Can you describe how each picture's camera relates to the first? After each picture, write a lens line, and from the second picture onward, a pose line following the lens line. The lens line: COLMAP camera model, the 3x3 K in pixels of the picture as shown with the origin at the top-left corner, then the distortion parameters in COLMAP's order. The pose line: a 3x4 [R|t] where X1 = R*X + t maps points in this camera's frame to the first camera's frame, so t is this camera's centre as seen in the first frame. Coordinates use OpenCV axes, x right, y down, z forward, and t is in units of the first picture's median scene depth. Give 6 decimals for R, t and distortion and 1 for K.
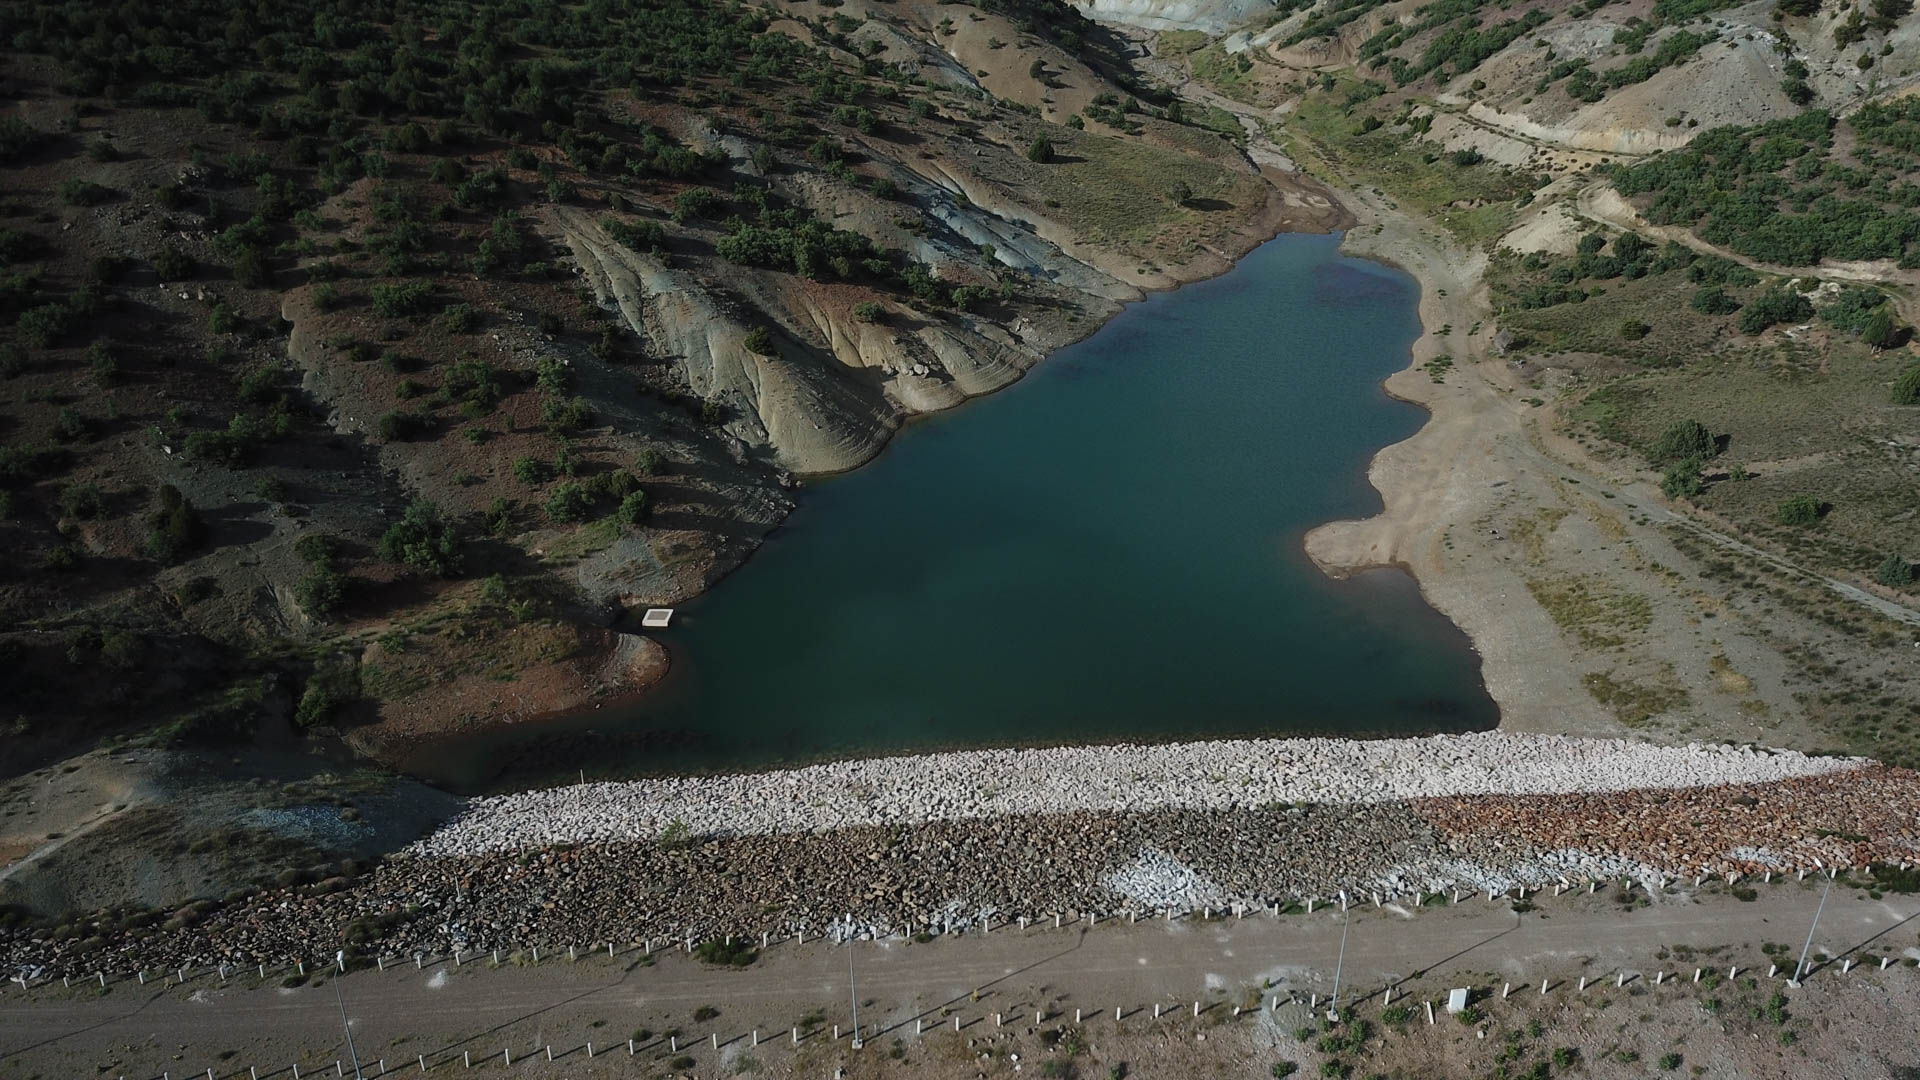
lens RADIAL K [[1475.7, 0, 955.0], [0, 1475.7, 546.1], [0, 0, 1]] dist [0.016069, -0.009724]
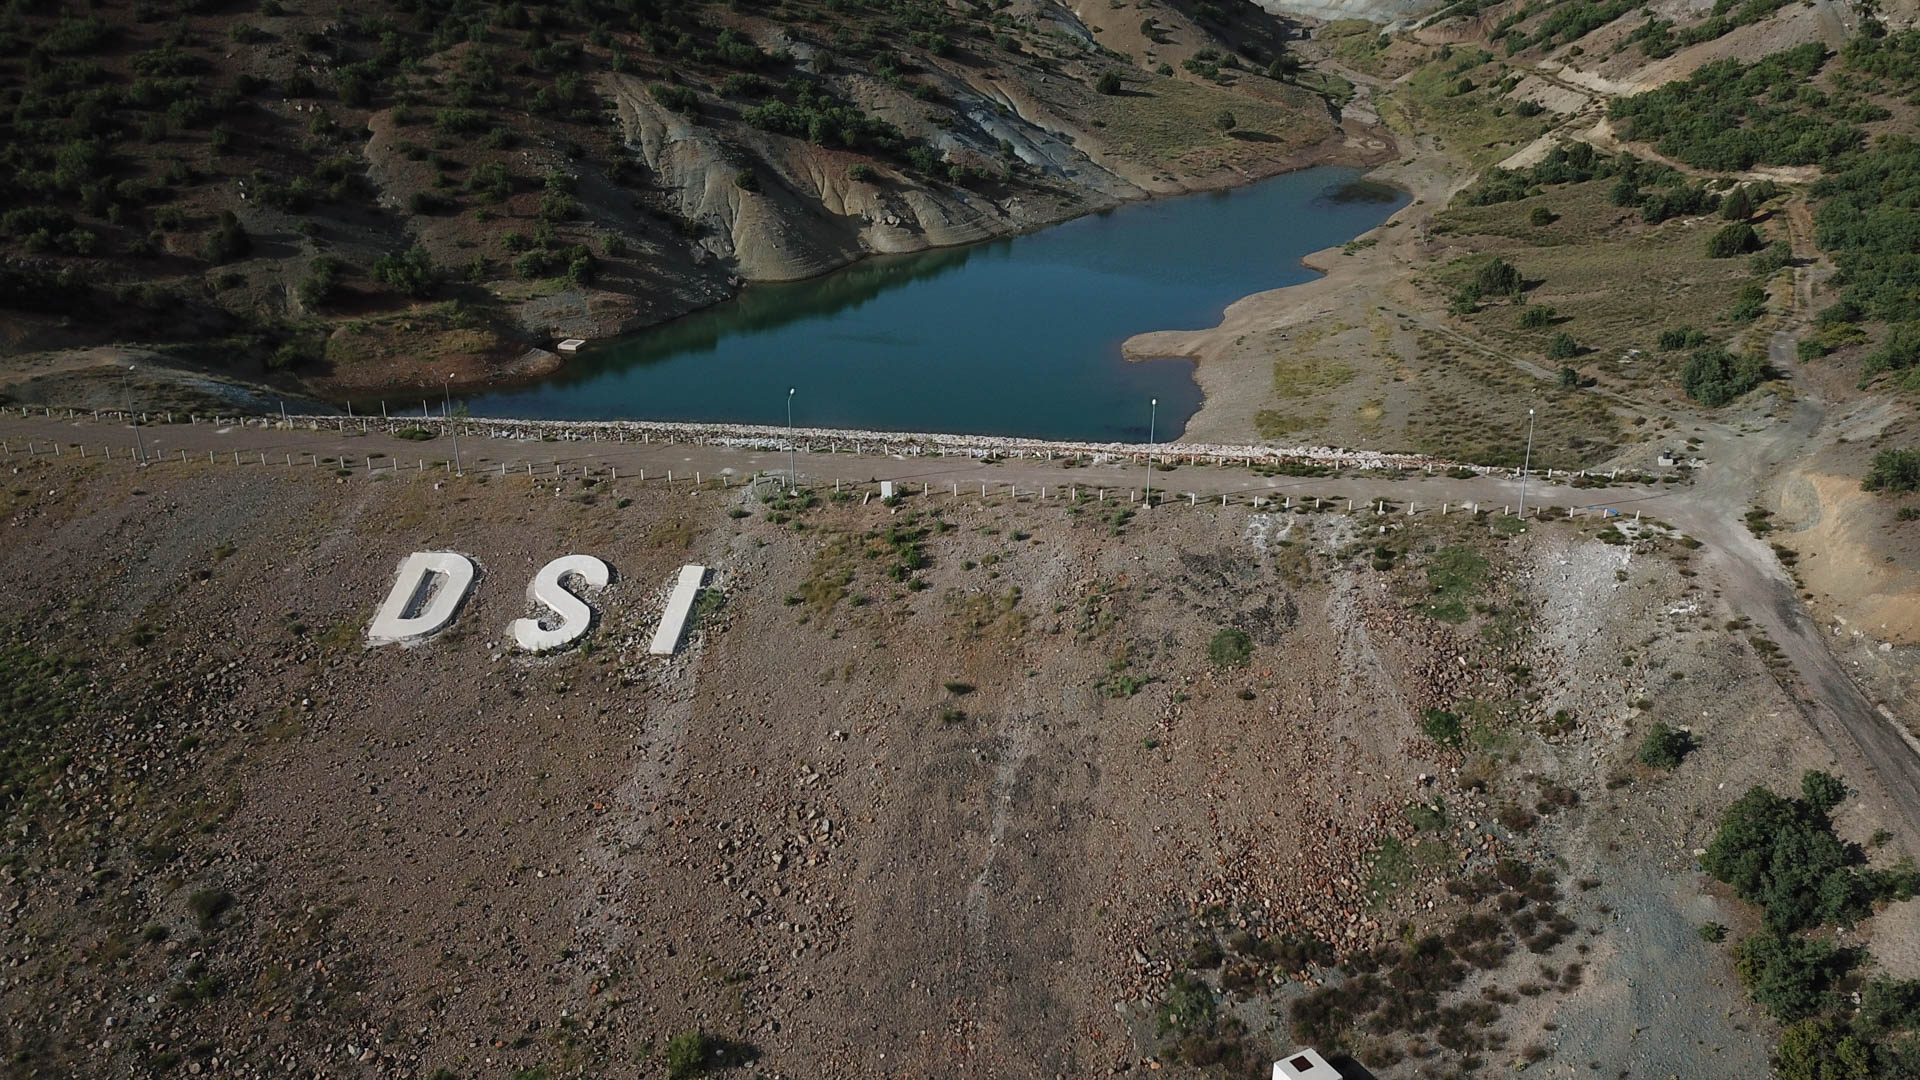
lens RADIAL K [[1474.8, 0, 960.0], [0, 1474.8, 540.0], [0, 0, 1]] dist [0.000662, 0.015711]
pose [[0.978242, 0.088884, -0.187461, 0.274691], [-0.094893, 0.995214, -0.023311, 0.156531], [0.184492, 0.040593, 0.981995, -0.122791]]
